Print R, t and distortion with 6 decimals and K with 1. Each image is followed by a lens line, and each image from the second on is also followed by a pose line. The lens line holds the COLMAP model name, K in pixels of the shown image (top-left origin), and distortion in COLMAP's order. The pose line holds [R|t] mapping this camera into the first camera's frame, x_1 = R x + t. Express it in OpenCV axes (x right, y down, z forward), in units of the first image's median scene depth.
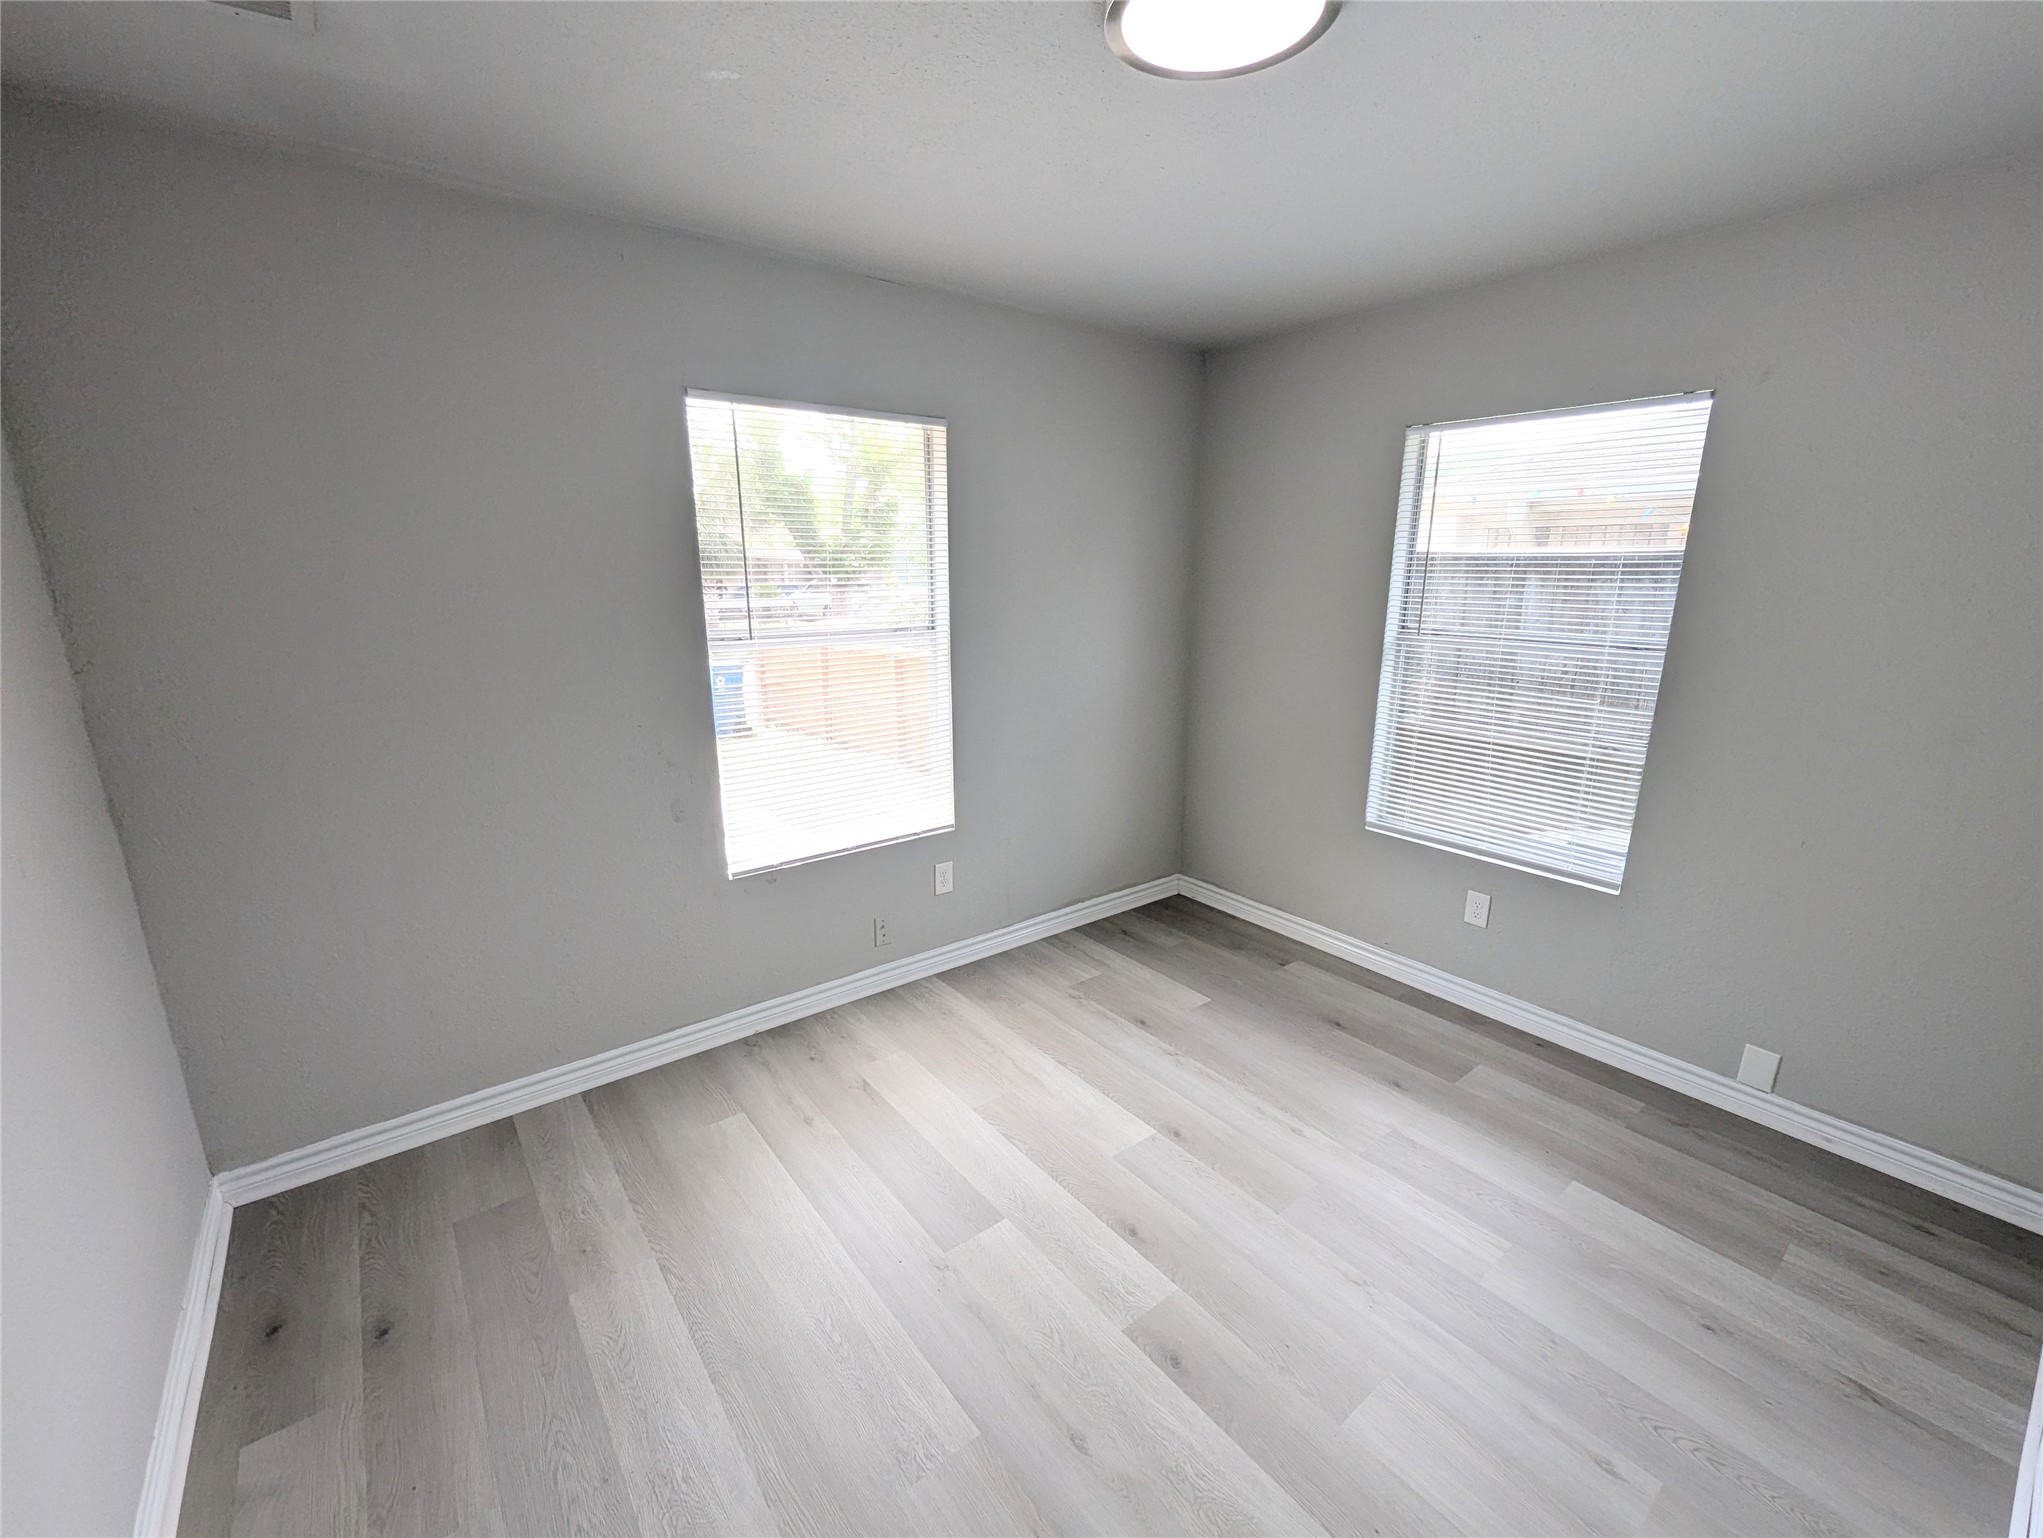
lens RADIAL K [[850.6, 0, 1023.6], [0, 850.6, 778.2], [0, 0, 1]] dist [0.001751, -0.000101]
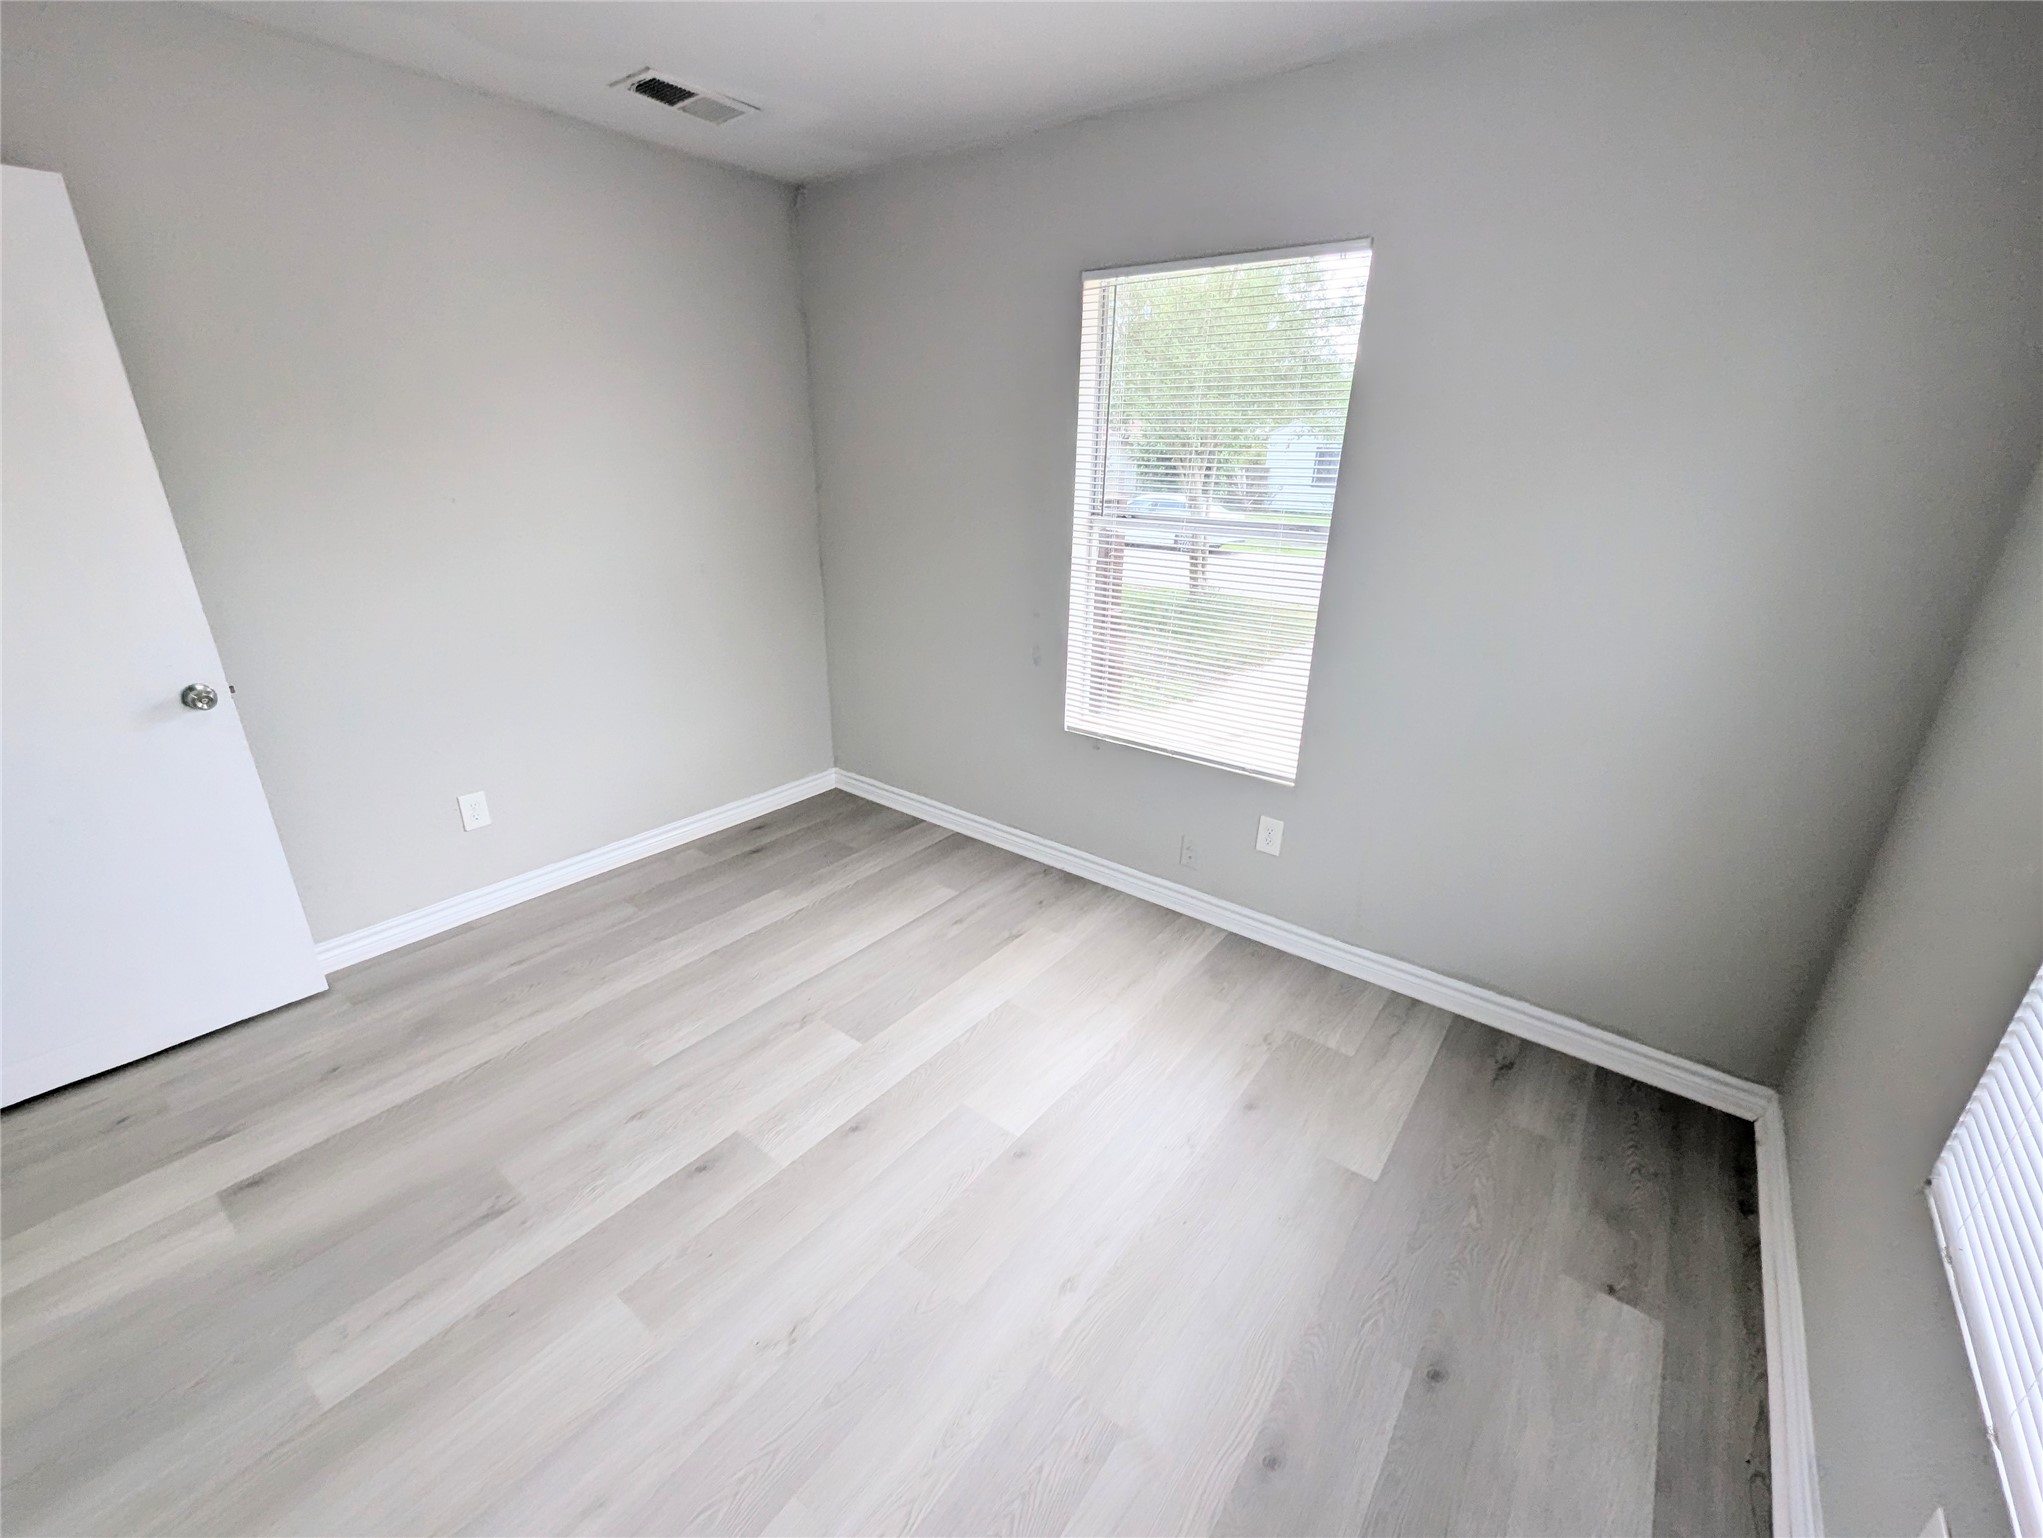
lens RADIAL K [[850.6, 0, 1023.6], [0, 850.6, 778.2], [0, 0, 1]] dist [0.001751, -0.000101]
pose [[0.255867, 0.352971, -0.899968, 0.748376], [-0.259616, 0.921848, 0.287742, -0.146155], [0.931199, 0.160022, 0.327508, 0.637650]]
